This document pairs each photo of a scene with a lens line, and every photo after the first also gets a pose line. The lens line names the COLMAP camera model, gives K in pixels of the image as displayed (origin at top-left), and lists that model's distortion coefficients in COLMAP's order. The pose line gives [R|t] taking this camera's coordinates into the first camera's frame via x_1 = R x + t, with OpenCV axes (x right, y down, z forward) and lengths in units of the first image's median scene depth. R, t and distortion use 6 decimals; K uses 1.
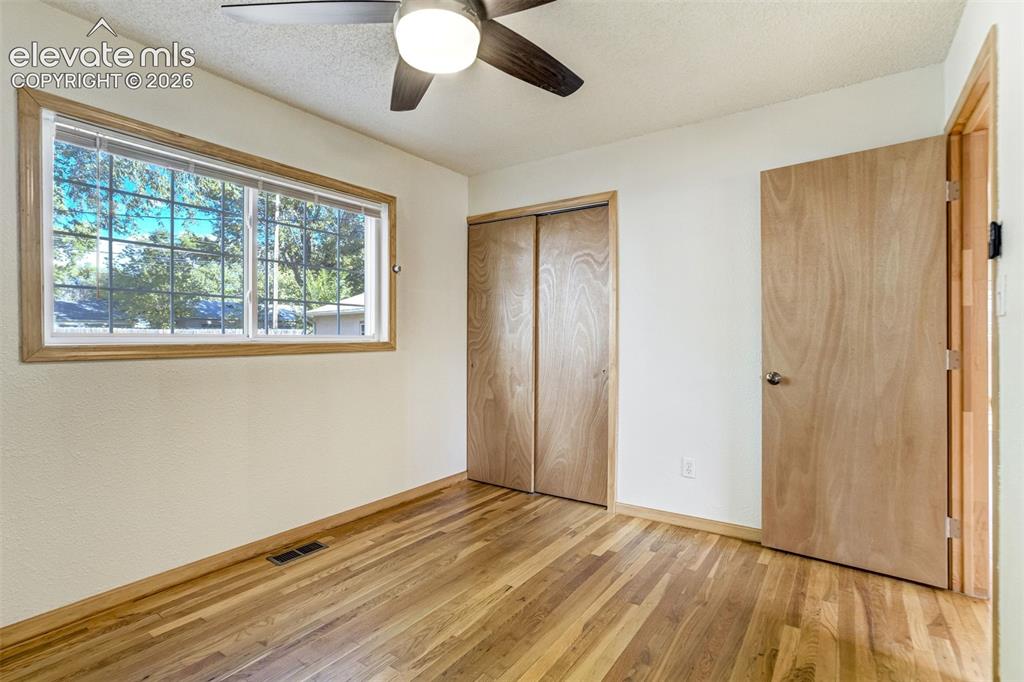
lens RADIAL K [[486.3, 0, 506.5], [0, 486.3, 339.3], [0, 0, 1]] dist [-0.042724, 0.015313]
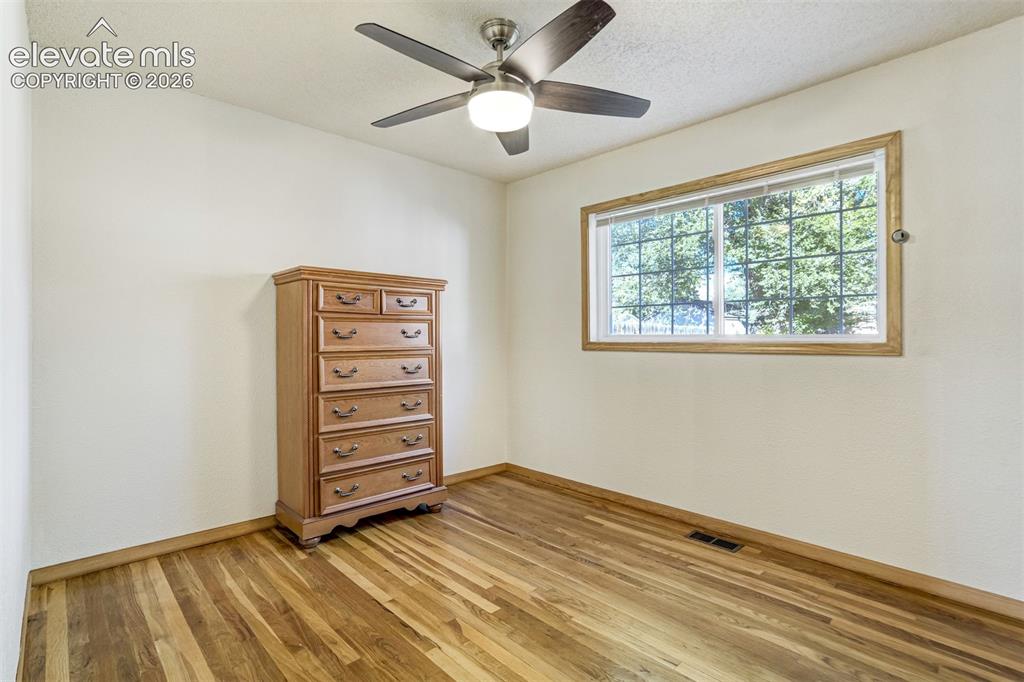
lens RADIAL K [[486.3, 0, 508.4], [0, 486.3, 337.1], [0, 0, 1]] dist [-0.042724, 0.015313]
pose [[-0.196920, 0.003362, -0.980414, 0.644702], [-0.000138, 0.999994, 0.003457, -0.007024], [0.980420, 0.000816, -0.196918, 0.715151]]
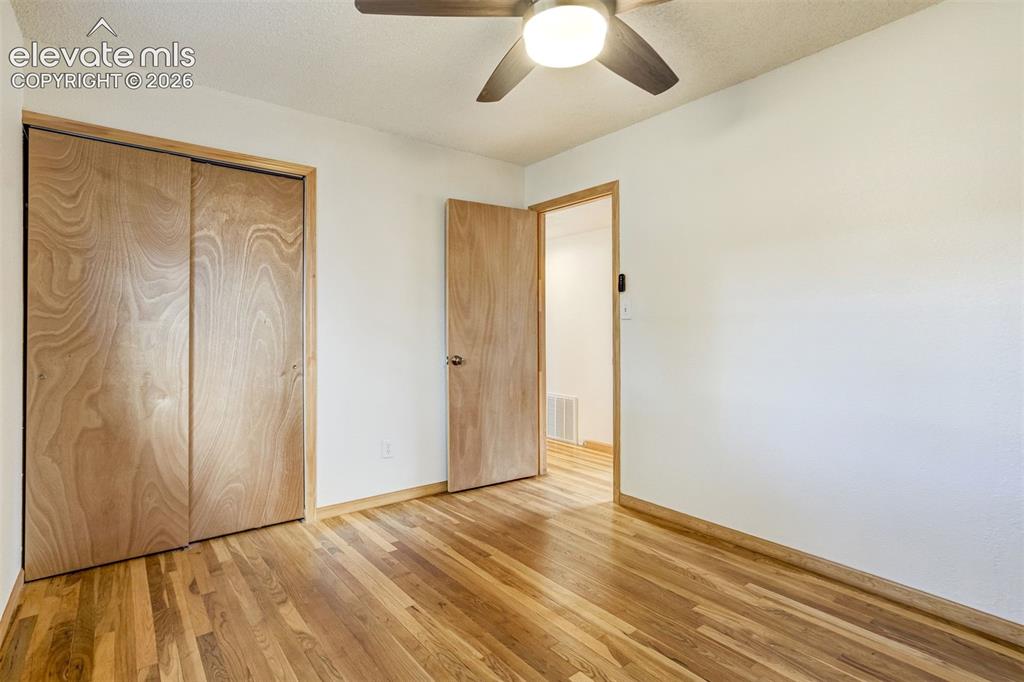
lens RADIAL K [[486.3, 0, 506.2], [0, 486.3, 331.0], [0, 0, 1]] dist [-0.042724, 0.015313]
pose [[0.304356, 0.001554, 0.952557, -0.632282], [0.003166, 0.999991, -0.002643, 0.005088], [-0.952553, 0.003820, 0.304349, 0.453055]]
